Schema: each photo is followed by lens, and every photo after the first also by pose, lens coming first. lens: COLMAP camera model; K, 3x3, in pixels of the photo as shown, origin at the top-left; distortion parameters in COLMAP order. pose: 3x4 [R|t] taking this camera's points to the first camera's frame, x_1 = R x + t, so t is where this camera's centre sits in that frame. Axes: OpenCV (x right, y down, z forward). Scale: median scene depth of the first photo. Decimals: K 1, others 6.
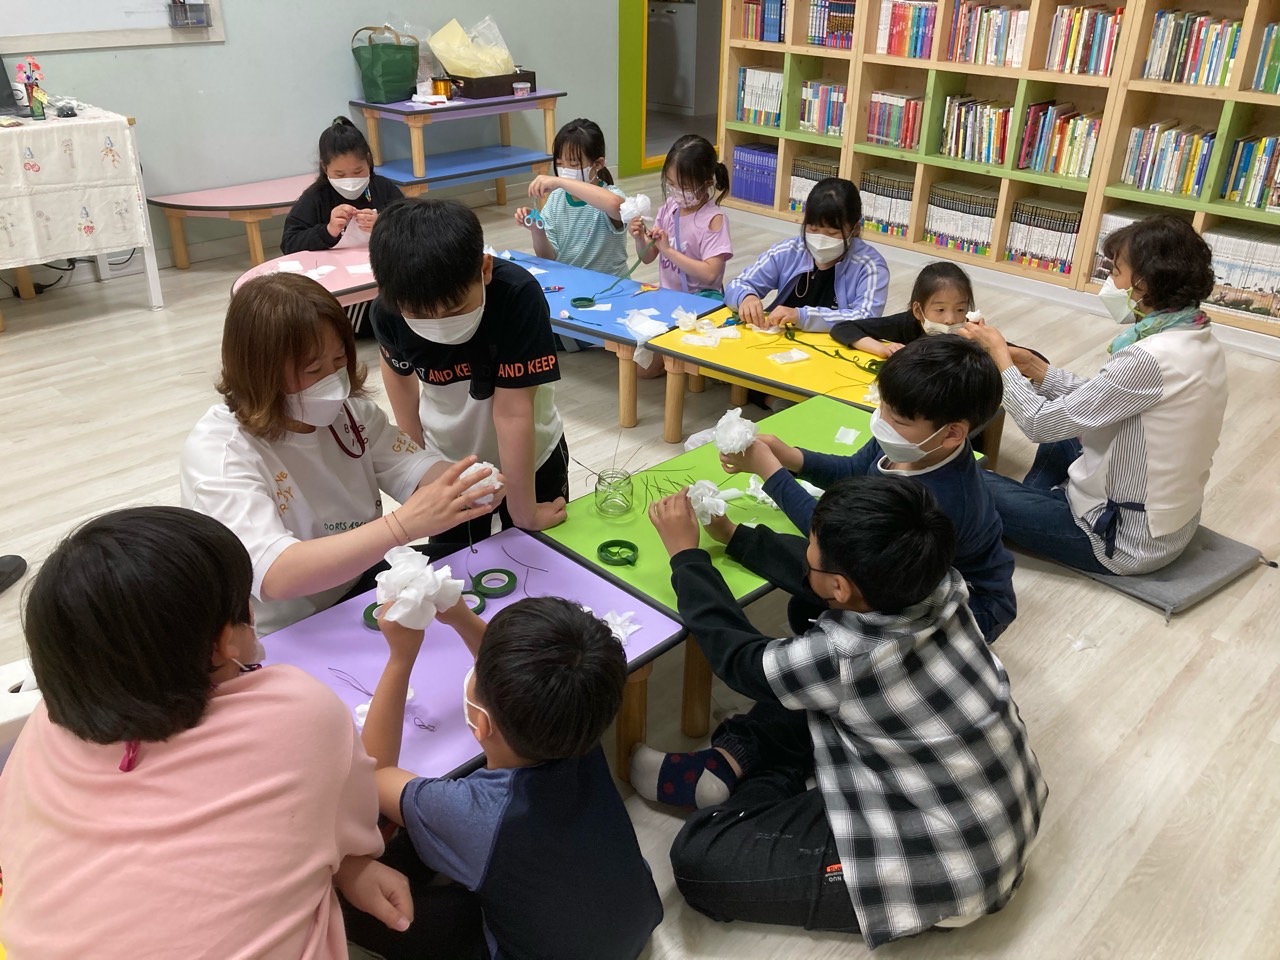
lens RADIAL K [[1079.9, 0, 640.0], [0, 1079.9, 480.0], [0, 0, 1]] dist [0.007195, 0.019680]
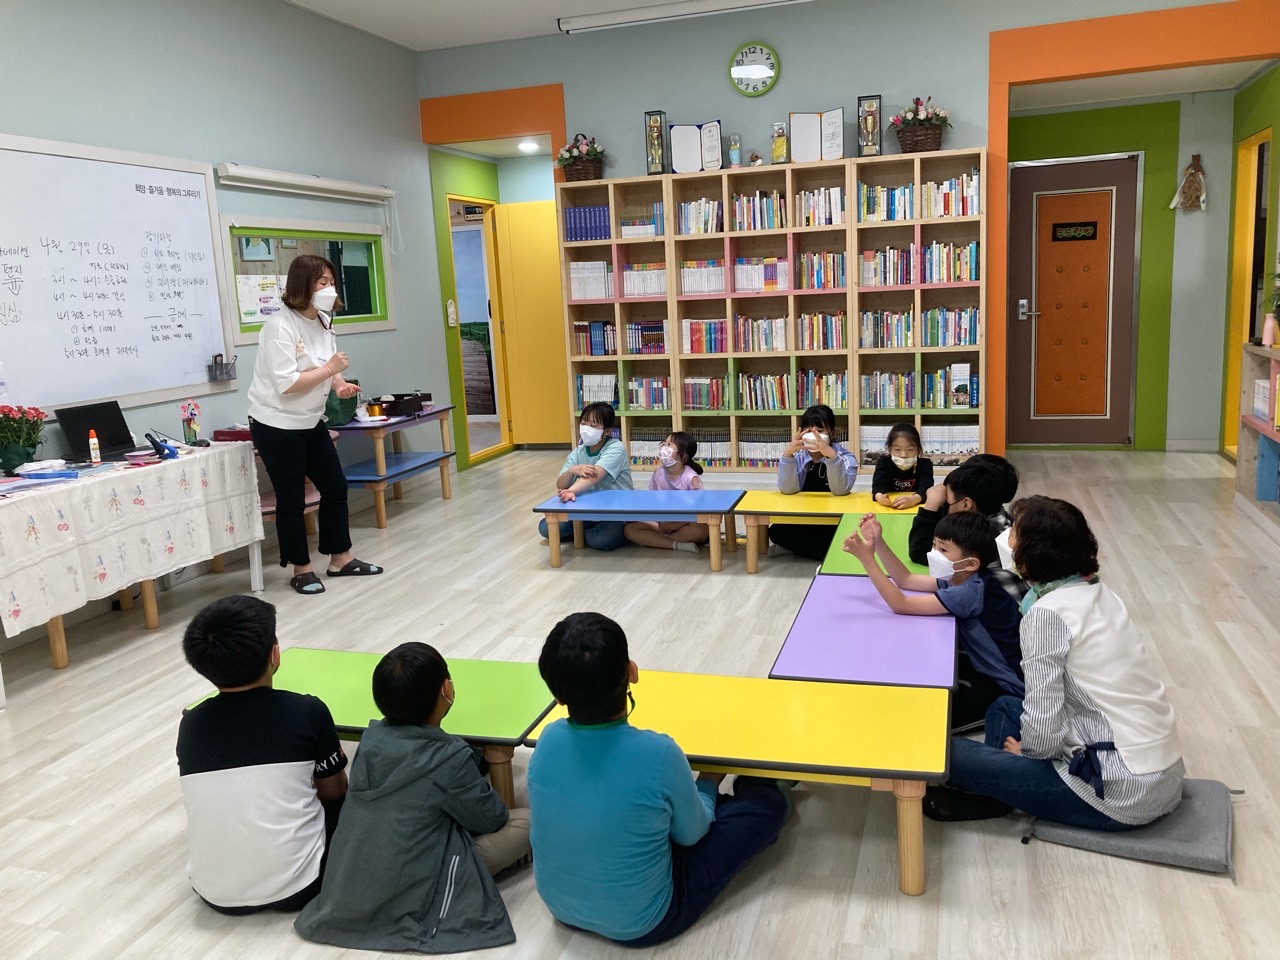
lens RADIAL K [[1063.2, 0, 648.3], [0, 1063.2, 474.0], [0, 0, 1]] dist [0.069454, -0.083755]
pose [[0.887285, -0.139401, 0.439652, -0.543311], [0.264333, 0.934845, -0.237050, 0.112154], [-0.377961, 0.326545, 0.866322, -0.235160]]
